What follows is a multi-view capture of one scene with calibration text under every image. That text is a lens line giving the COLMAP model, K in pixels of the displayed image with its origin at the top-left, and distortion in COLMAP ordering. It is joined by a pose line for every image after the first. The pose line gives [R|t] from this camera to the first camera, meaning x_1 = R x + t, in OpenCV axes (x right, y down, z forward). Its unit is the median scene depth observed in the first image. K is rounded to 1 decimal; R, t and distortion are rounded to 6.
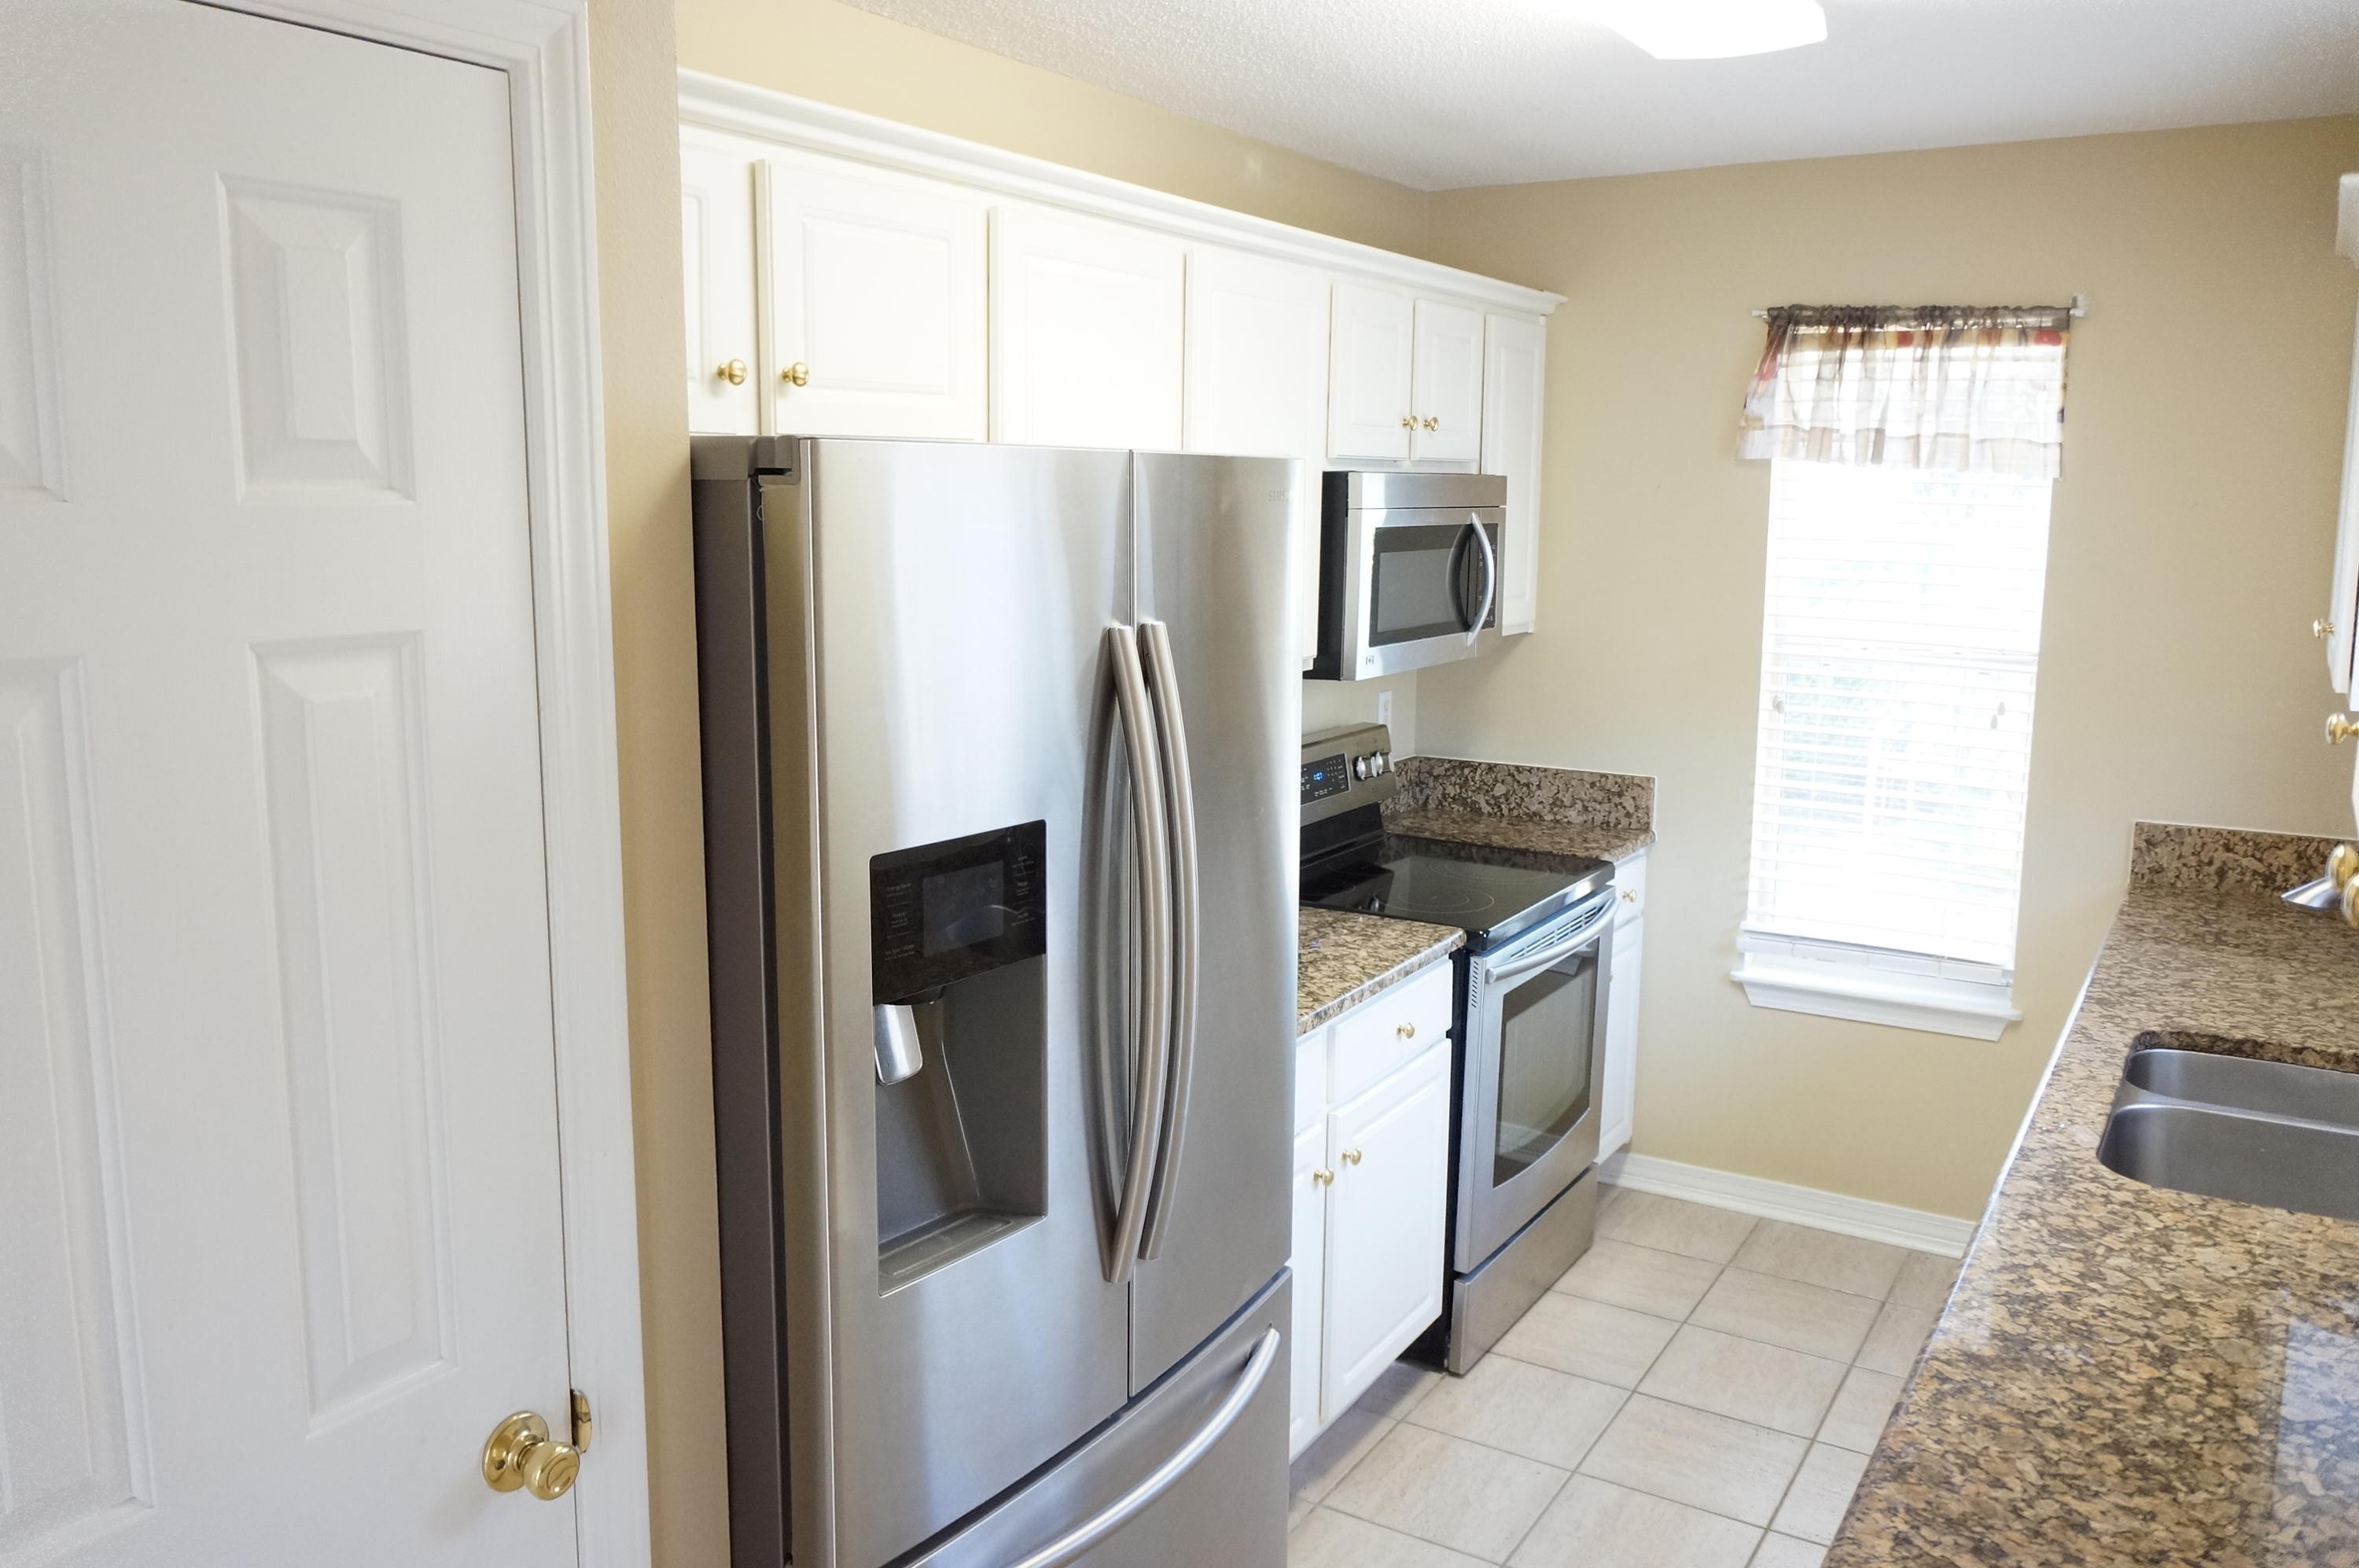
lens RADIAL K [[1821.7, 0, 1175.6], [0, 1821.7, 787.9], [0, 0, 1]] dist [-0.013928, 0.002211]
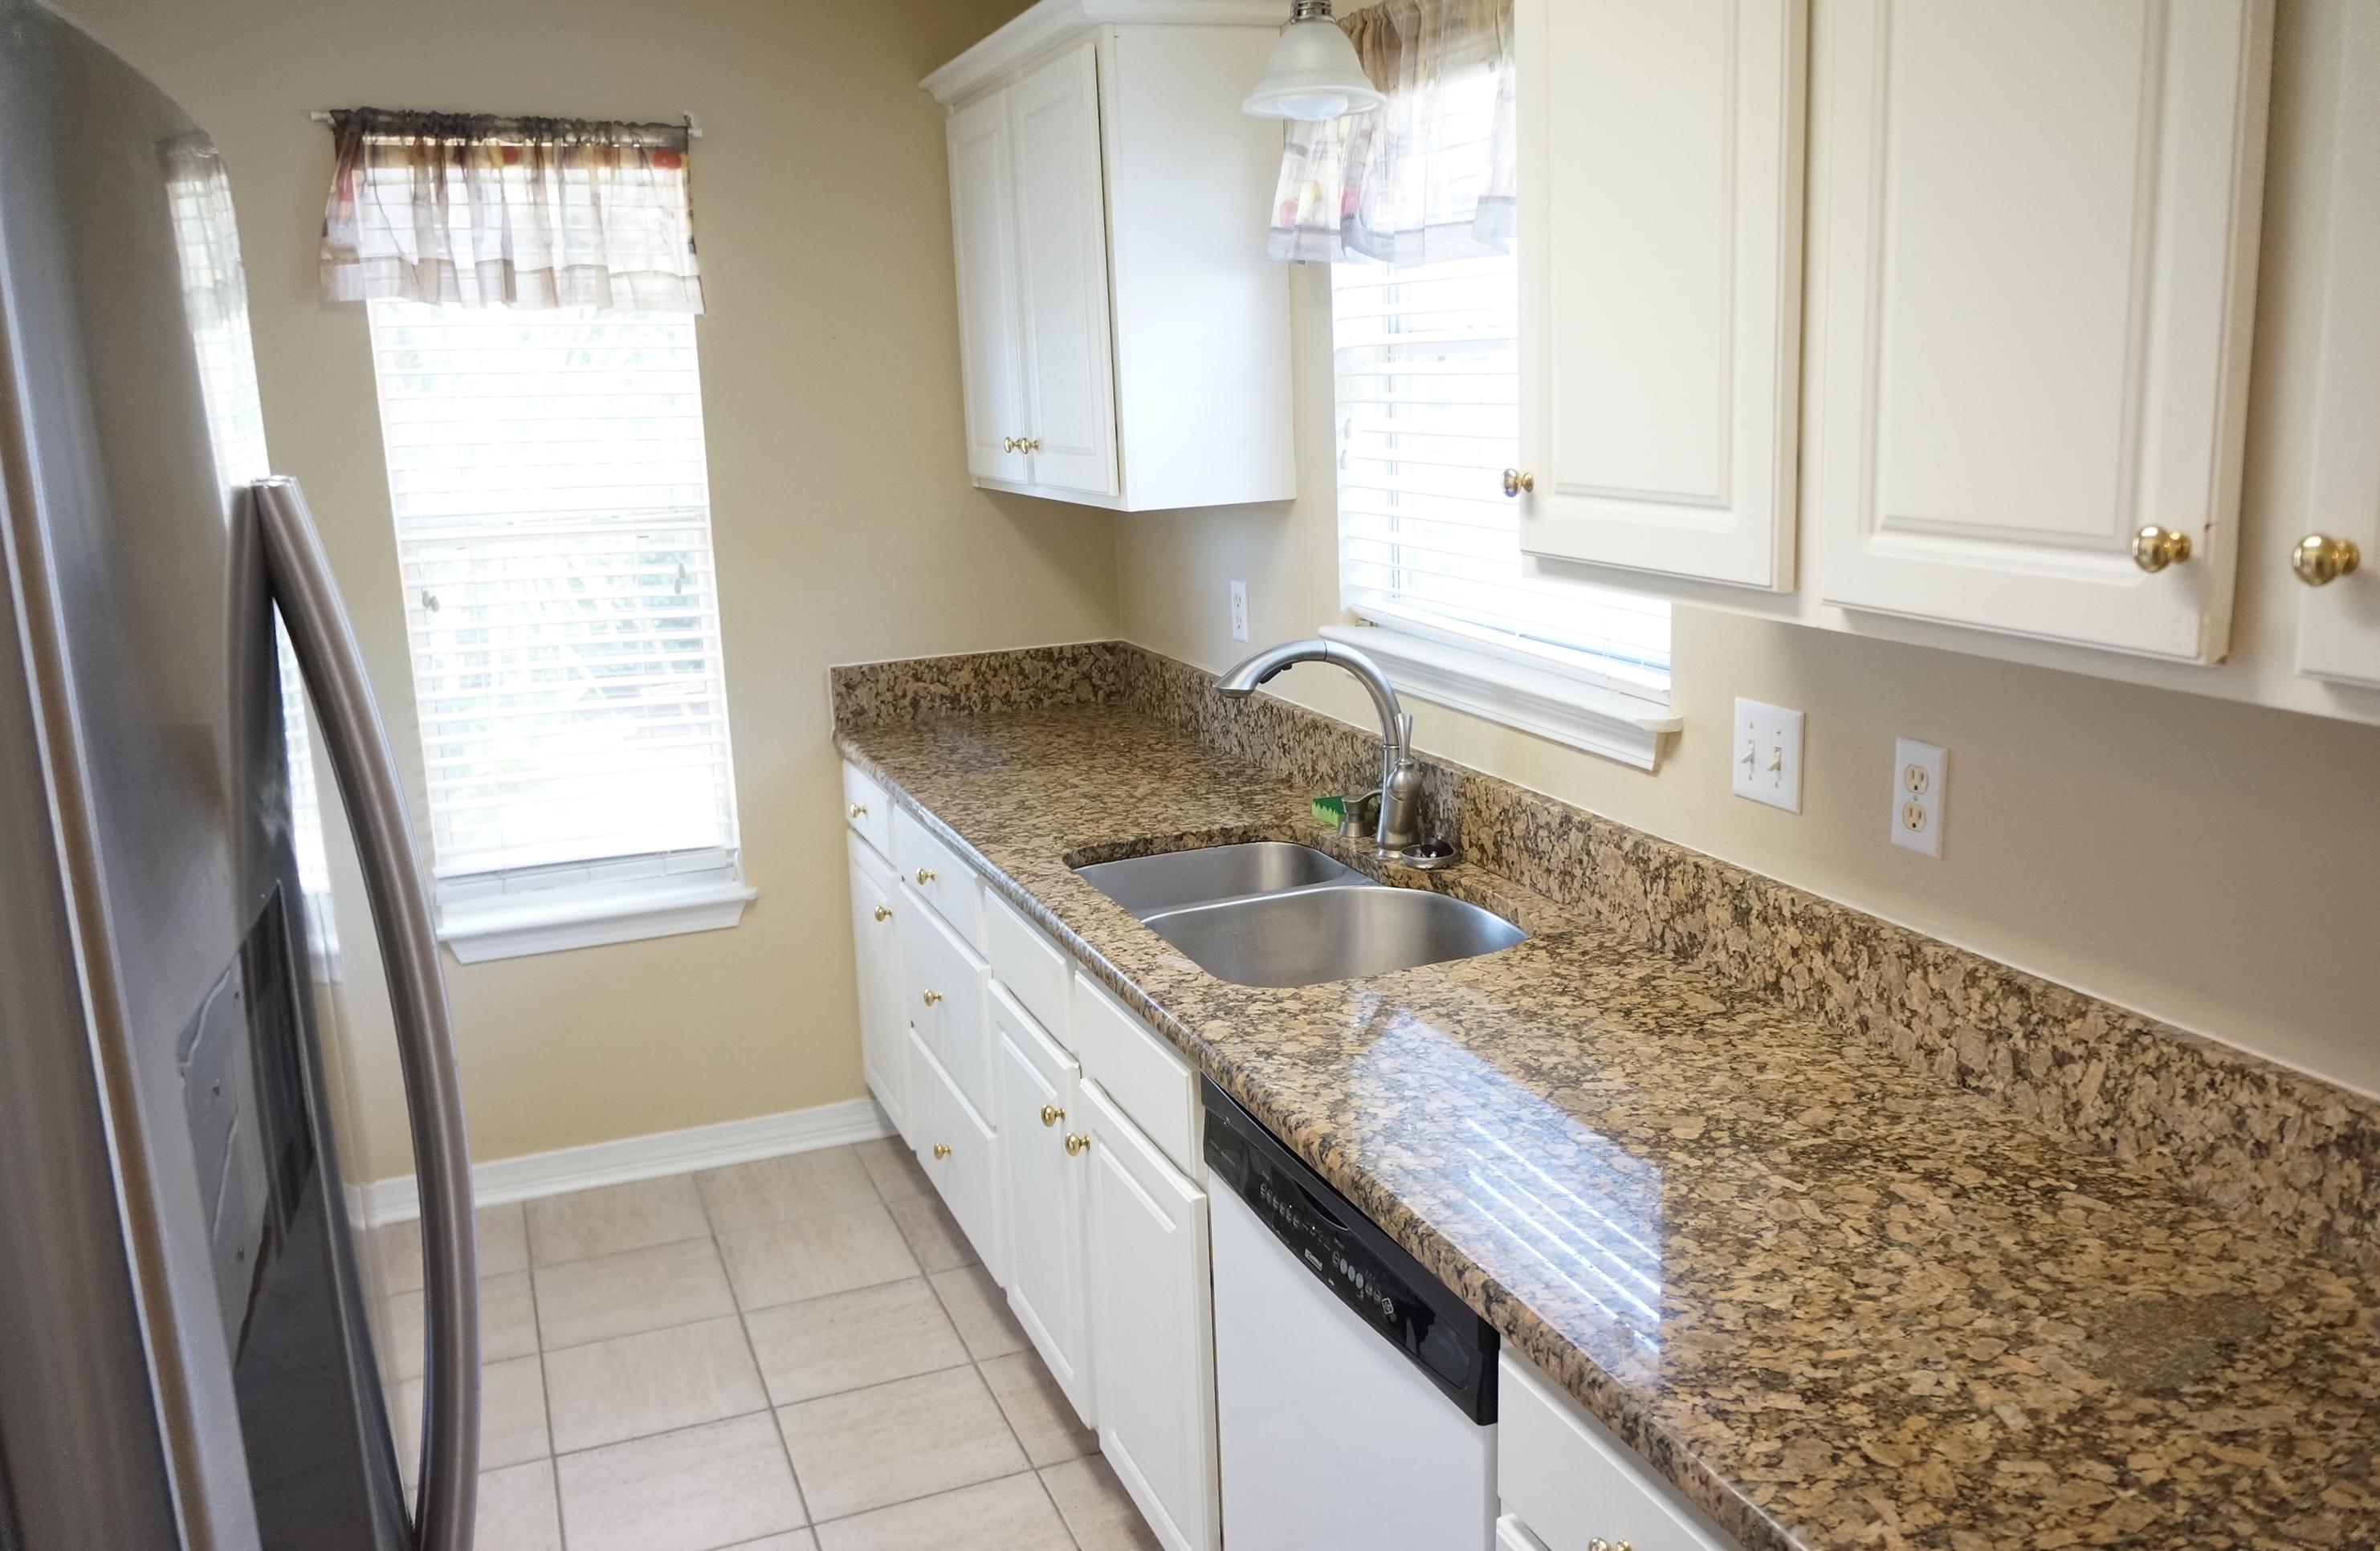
lens RADIAL K [[1850.9, 0, 1195.4], [0, 1850.9, 764.9], [0, 0, 1]] dist [-0.032793, 0.011740]
pose [[0.592058, -0.195782, 0.781752, -0.142711], [0.168859, 0.978646, 0.117208, -0.013839], [-0.788006, 0.062612, 0.612475, 0.240598]]
